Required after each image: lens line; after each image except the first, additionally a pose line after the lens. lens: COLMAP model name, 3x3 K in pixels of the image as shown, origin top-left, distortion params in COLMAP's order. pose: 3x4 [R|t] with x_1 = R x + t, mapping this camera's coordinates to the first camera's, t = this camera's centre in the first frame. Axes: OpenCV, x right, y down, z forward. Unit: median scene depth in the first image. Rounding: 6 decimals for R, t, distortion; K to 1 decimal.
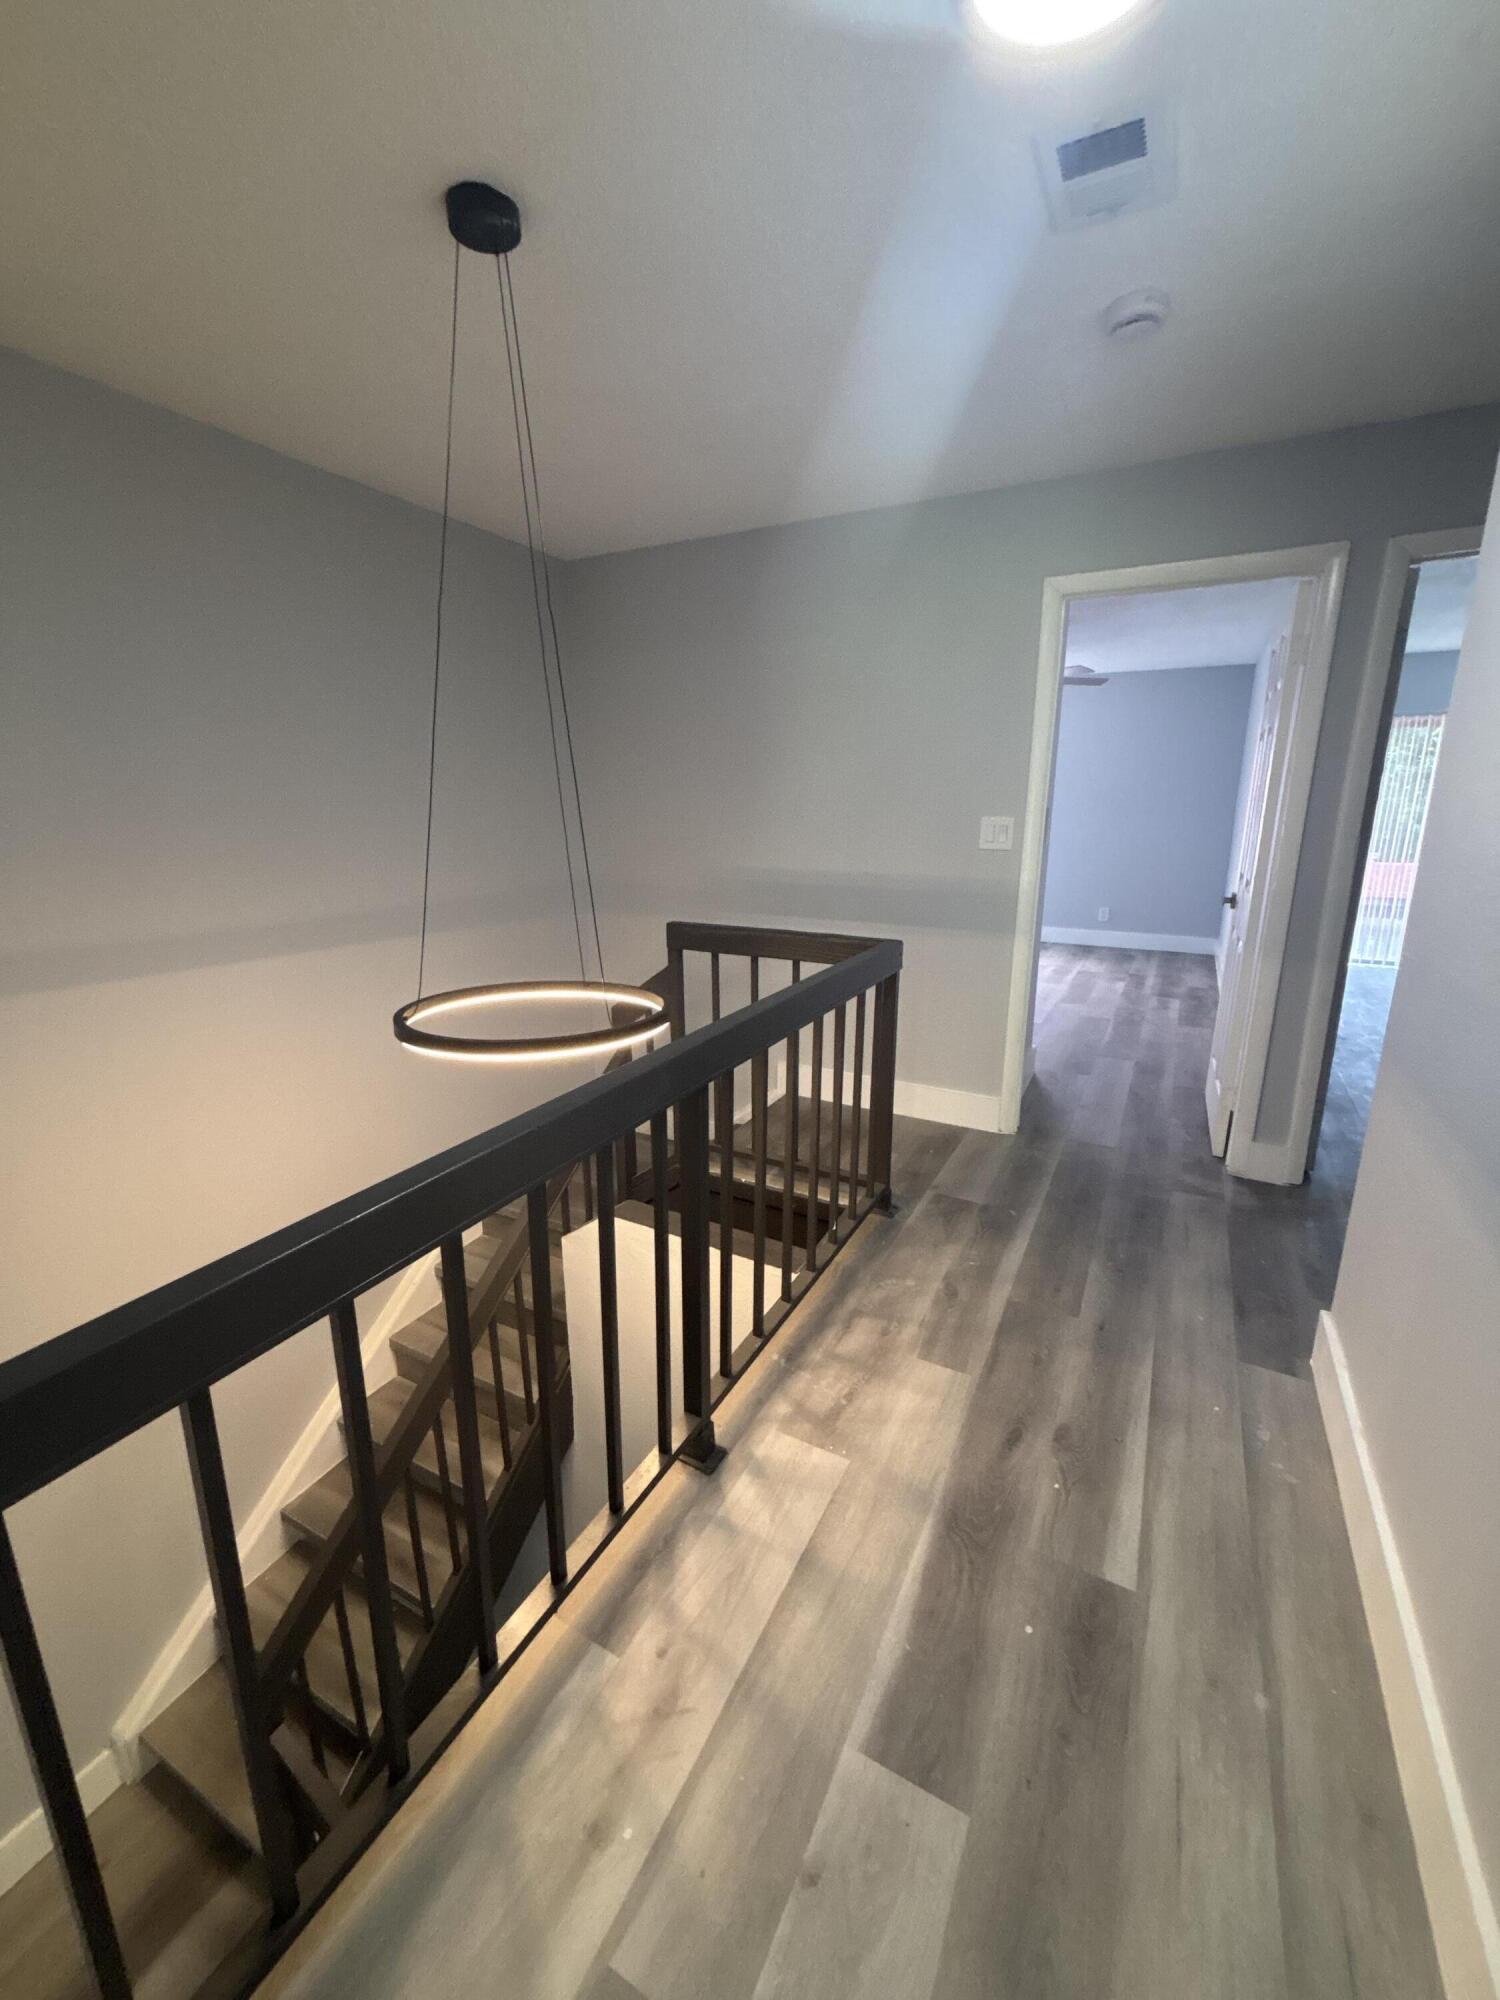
lens RADIAL K [[808.5, 0, 750.0], [0, 808.5, 1000.0], [0, 0, 1]] dist [0.002403, 0.000421]
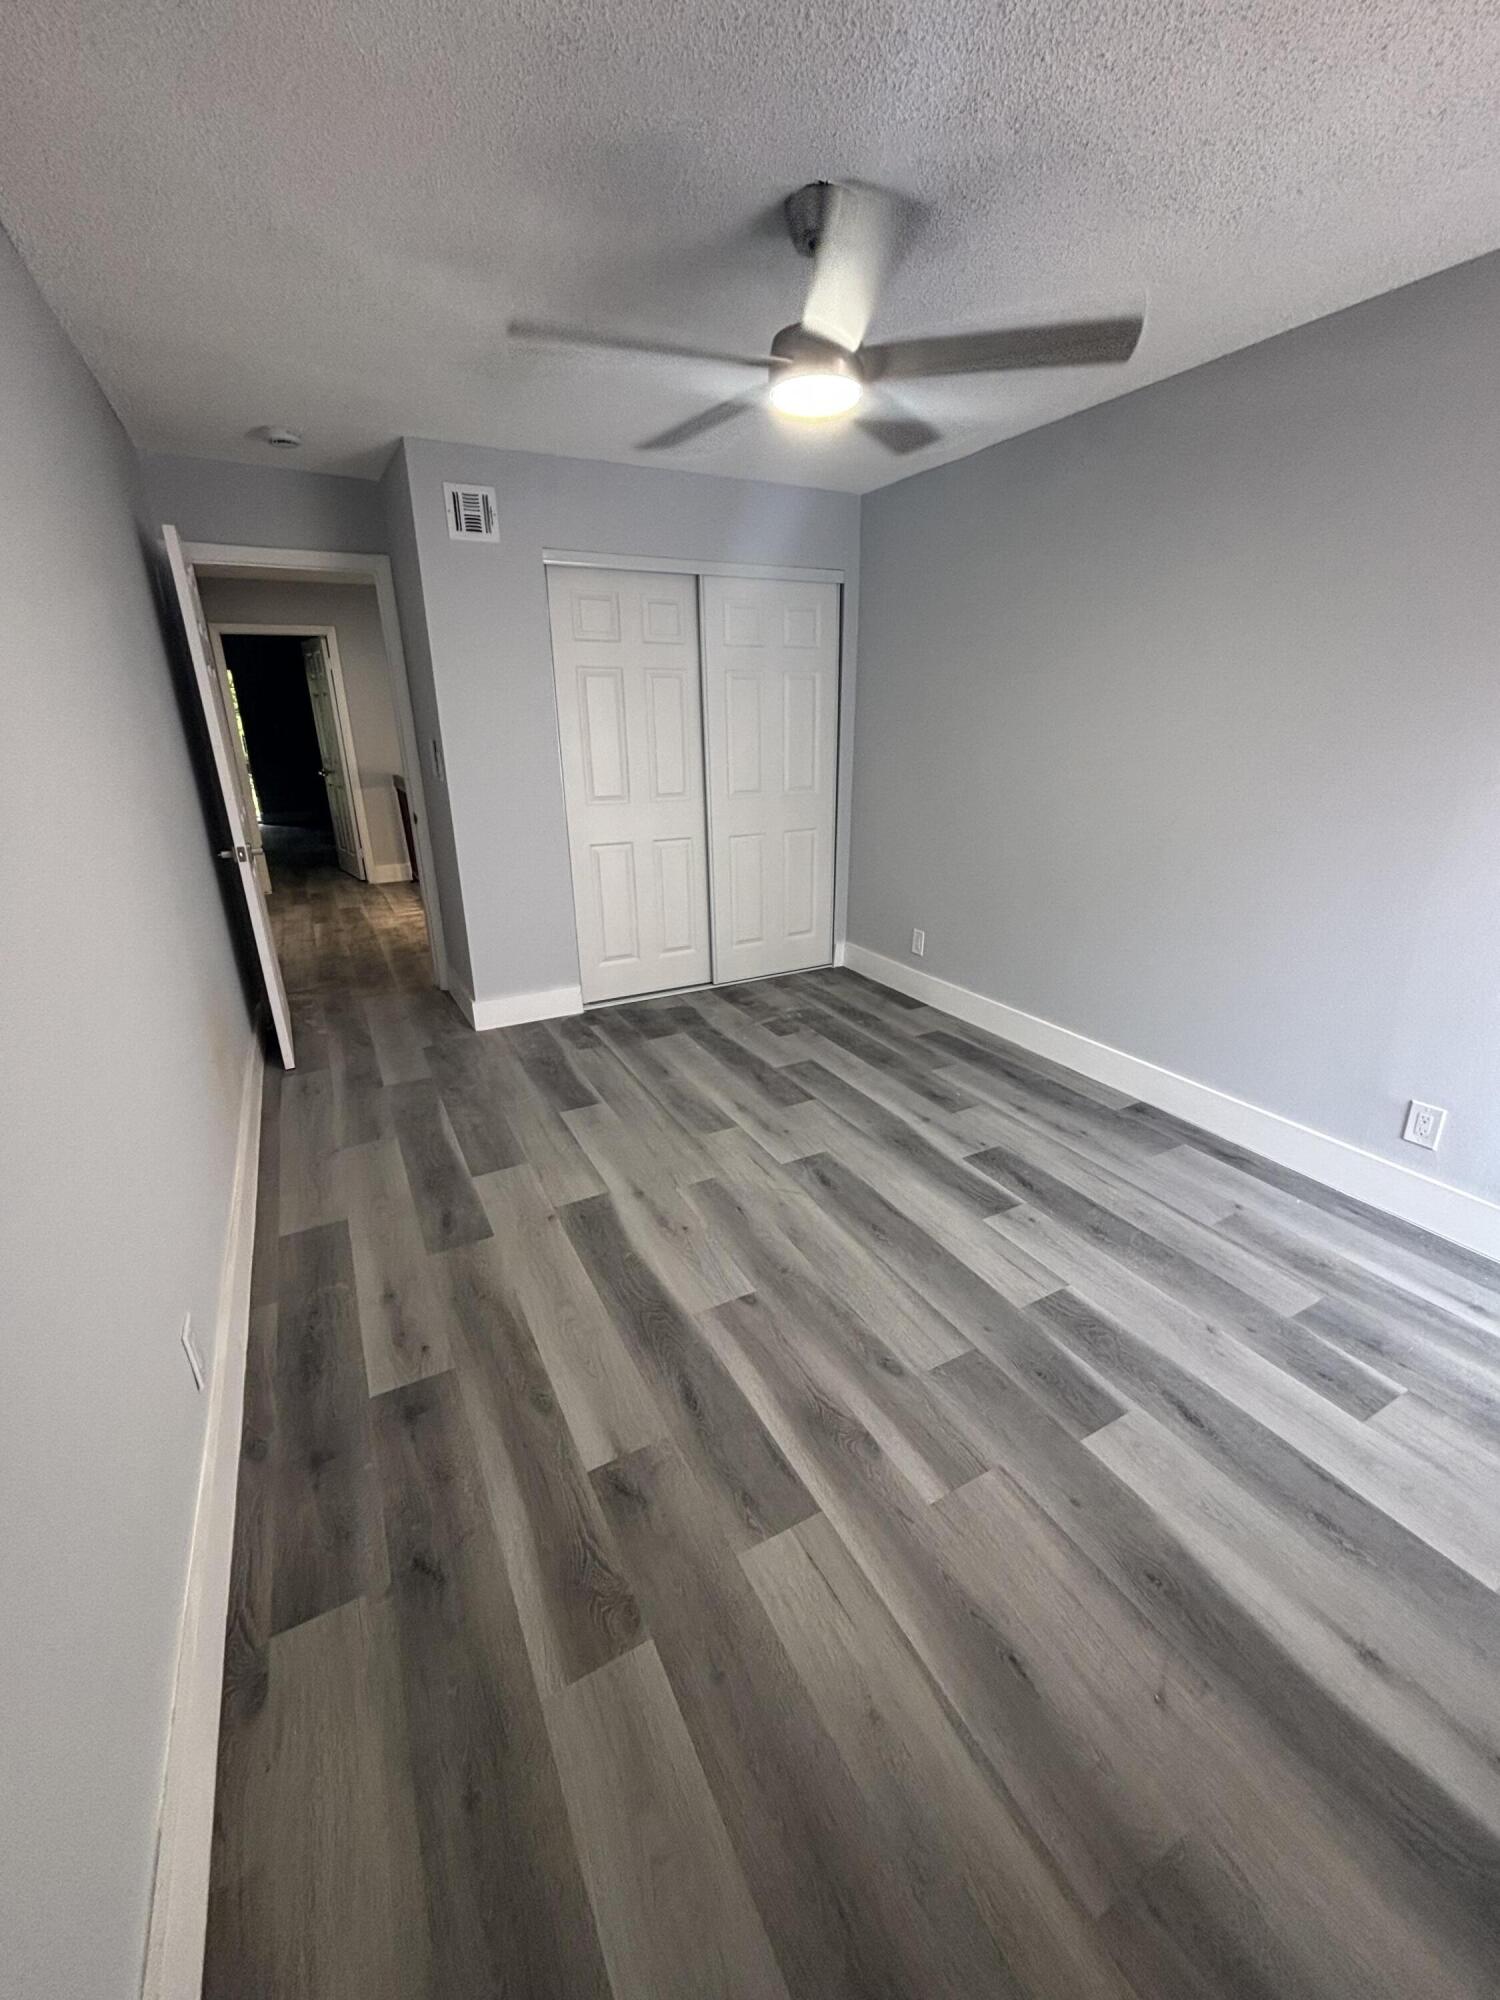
lens RADIAL K [[807.7, 0, 750.0], [0, 807.7, 1000.0], [0, 0, 1]] dist [0.000309, -0.000266]
pose [[-0.554226, 0.290189, -0.780143, 0.637940], [-0.191981, 0.867424, 0.459042, -0.307359], [0.809924, 0.404186, -0.425038, 1.171111]]
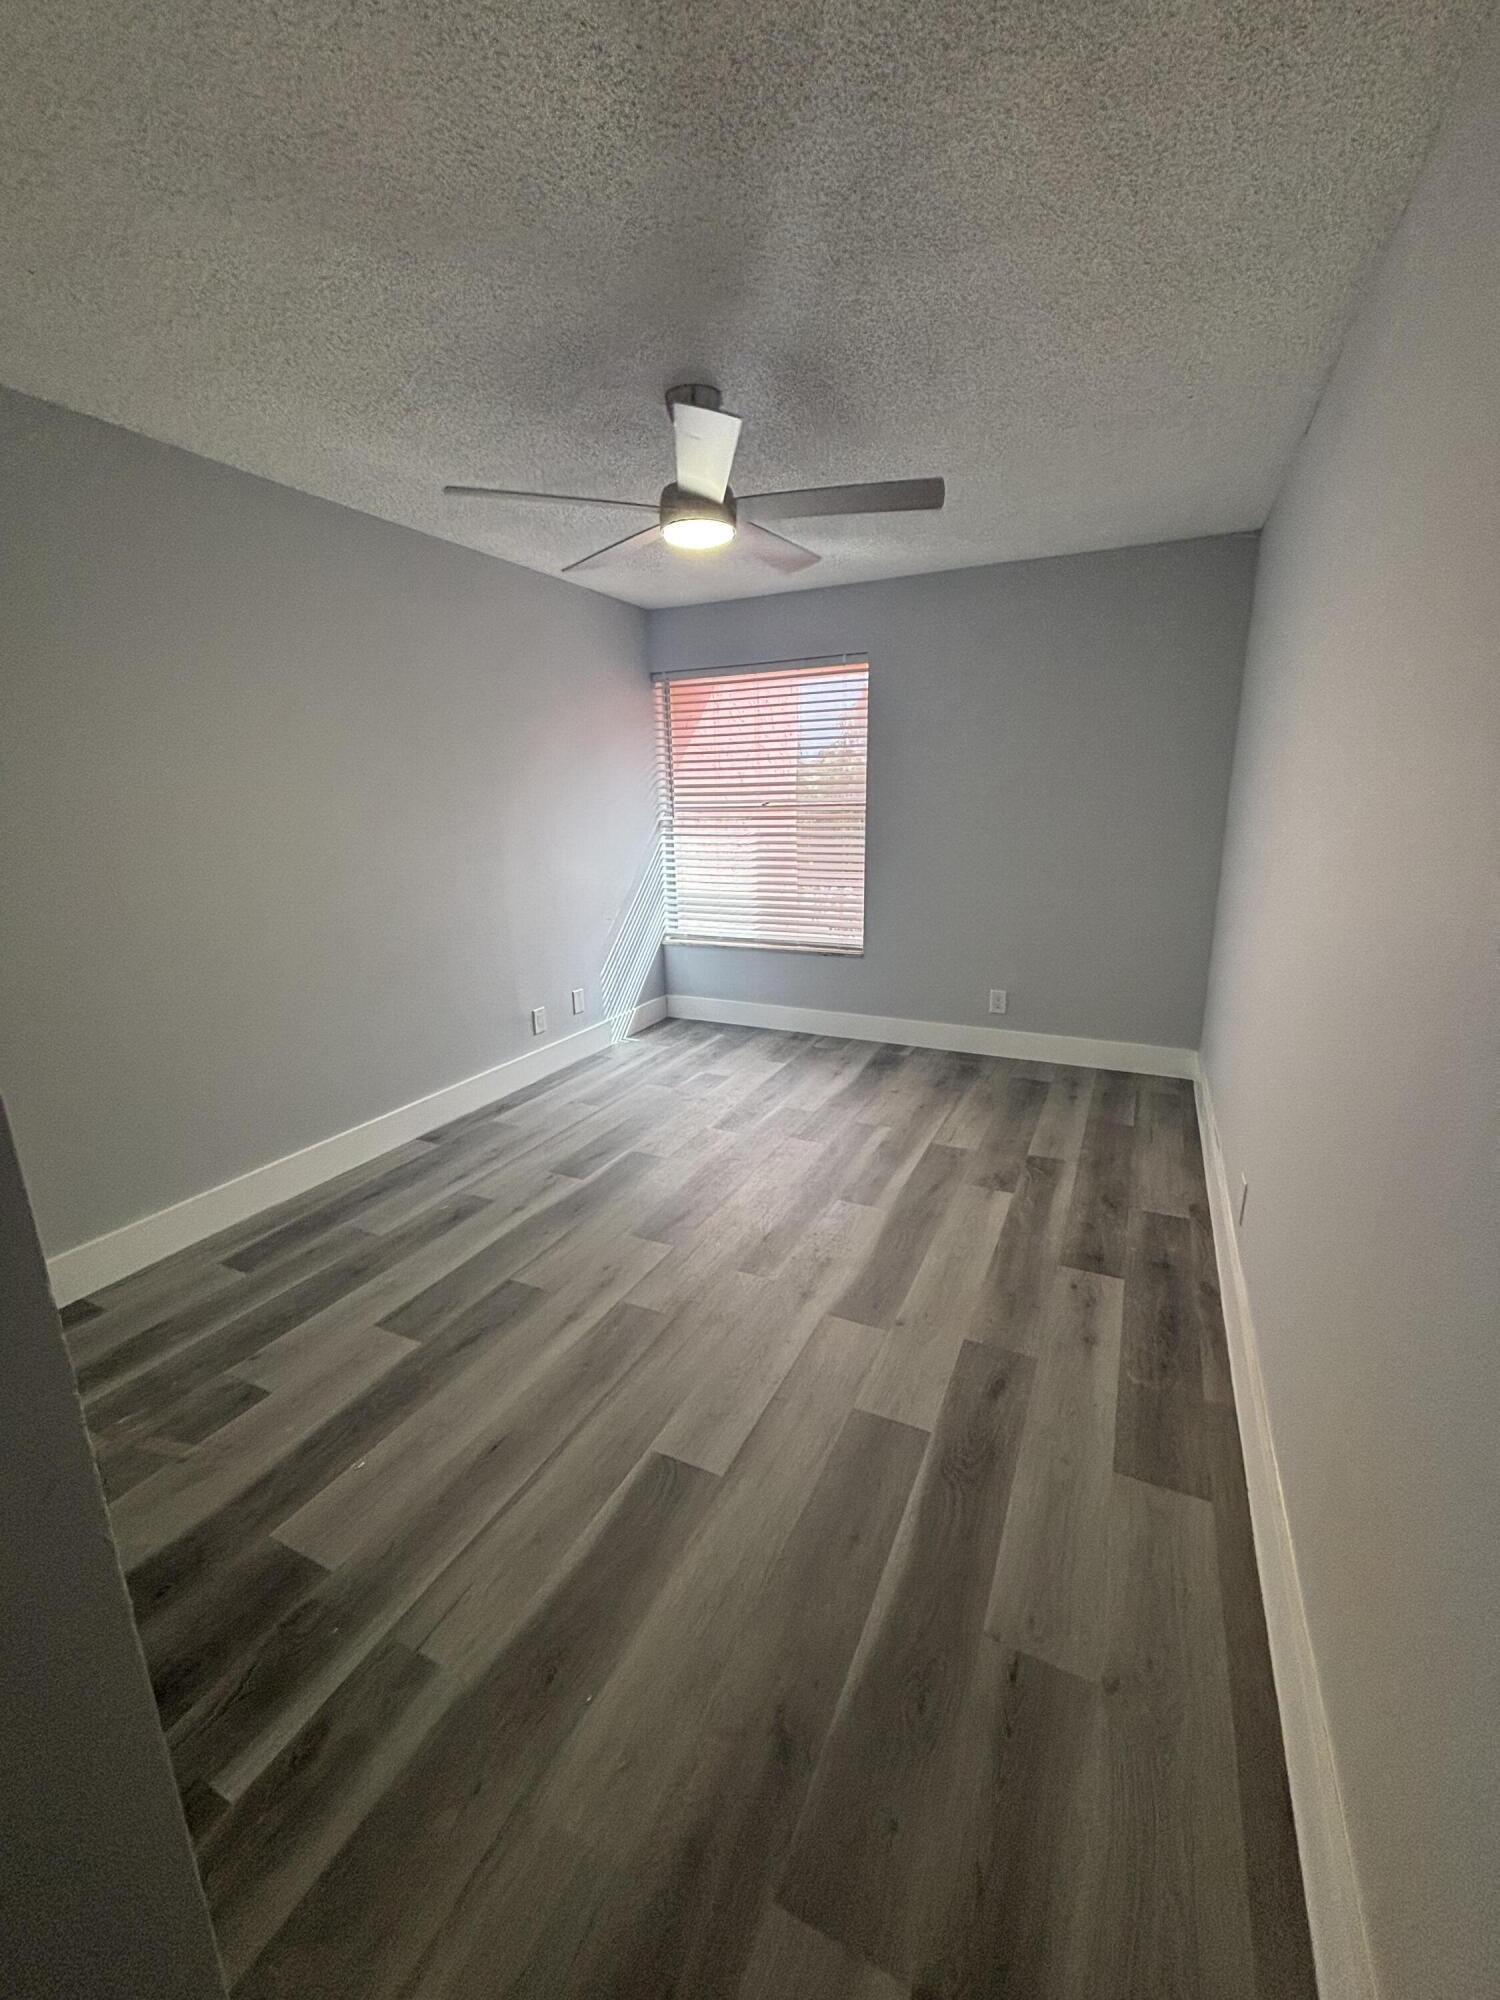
lens RADIAL K [[808.5, 0, 750.0], [0, 808.5, 1000.0], [0, 0, 1]] dist [0.002403, 0.000421]
pose [[0.999033, -0.023835, 0.036942, 0.313942], [0.023700, 0.999711, 0.004102, -0.147657], [-0.037029, -0.003223, 0.999309, 0.568517]]
